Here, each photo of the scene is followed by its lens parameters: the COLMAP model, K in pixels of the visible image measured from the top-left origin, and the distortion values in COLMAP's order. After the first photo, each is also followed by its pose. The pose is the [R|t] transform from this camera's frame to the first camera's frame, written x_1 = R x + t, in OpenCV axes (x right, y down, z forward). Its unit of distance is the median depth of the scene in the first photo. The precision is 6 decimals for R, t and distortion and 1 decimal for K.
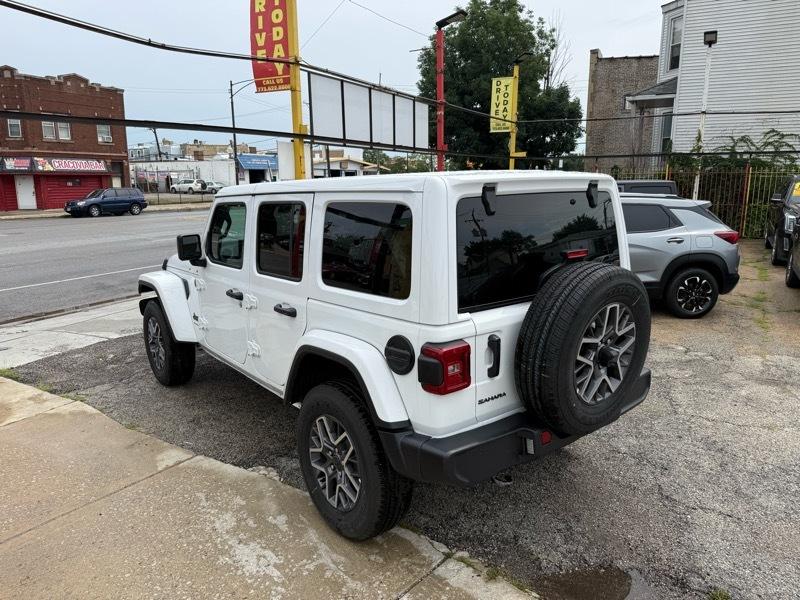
lens RADIAL K [[566.2, 0, 403.7], [0, 566.2, 294.8], [0, 0, 1]] dist [0.016713, -0.027258]
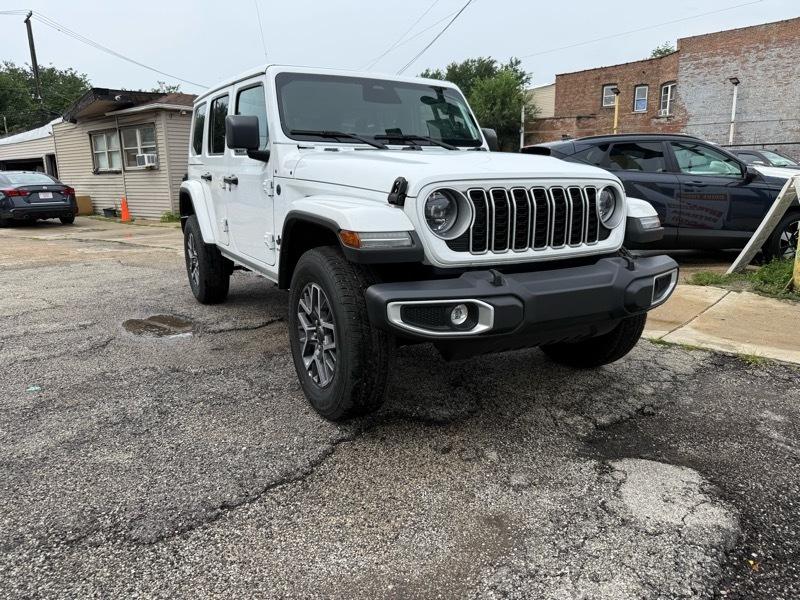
lens RADIAL K [[566.2, 0, 394.8], [0, 566.2, 302.1], [0, 0, 1]] dist [0.016713, -0.027258]
pose [[-0.984391, -0.026068, 0.174055, -0.250628], [0.046553, 0.915178, 0.400351, -0.146326], [-0.169727, 0.402205, -0.899680, 1.276626]]
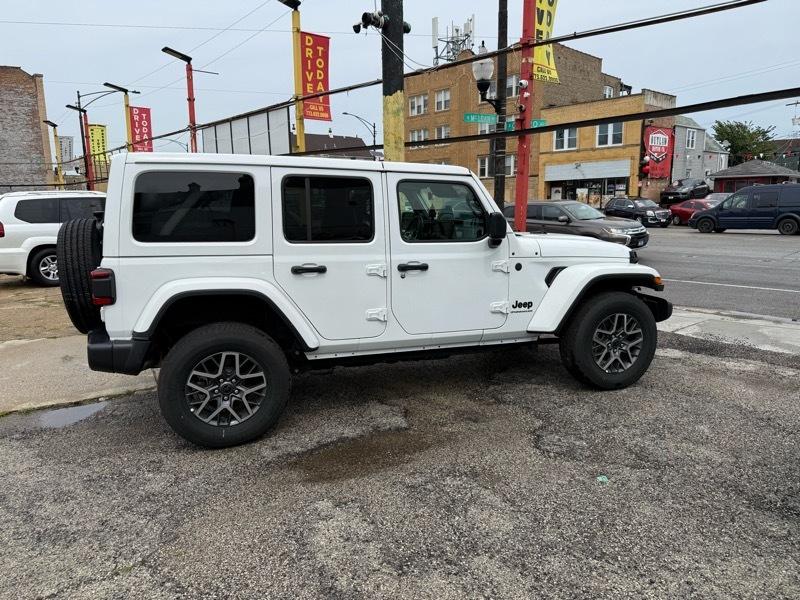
lens RADIAL K [[566.2, 0, 396.1], [0, 566.2, 295.4], [0, 0, 1]] dist [0.016713, -0.027258]
pose [[-0.354140, 0.164249, -0.920656, 0.577771], [-0.168214, 0.957212, 0.235476, -0.141210], [0.919940, 0.238259, -0.311358, 0.898395]]
